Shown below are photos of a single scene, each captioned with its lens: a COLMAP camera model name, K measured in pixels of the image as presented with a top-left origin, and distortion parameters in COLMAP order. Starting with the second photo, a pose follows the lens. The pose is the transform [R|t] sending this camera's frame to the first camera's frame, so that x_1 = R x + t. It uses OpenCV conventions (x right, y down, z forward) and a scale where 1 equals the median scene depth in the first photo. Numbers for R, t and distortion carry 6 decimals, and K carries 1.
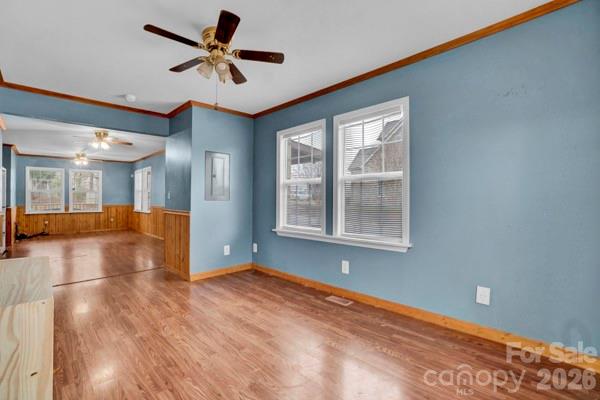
lens RADIAL K [[266.0, 0, 300.0], [0, 266.0, 200.0], [0, 0, 1]] dist [-0.025618, 0.000209]
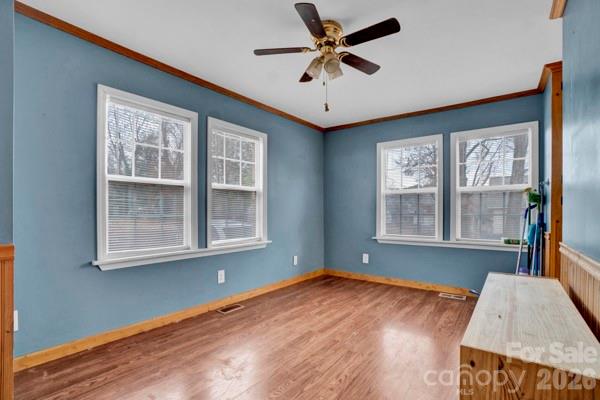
lens RADIAL K [[268.1, 0, 300.0], [0, 268.1, 213.1], [0, 0, 1]] dist [-0.025309, 0.000274]
pose [[-0.103167, -0.008136, 0.994631, -0.967336], [-0.007230, 0.999946, 0.007429, 0.006645], [-0.994638, -0.006424, -0.103220, 0.923461]]
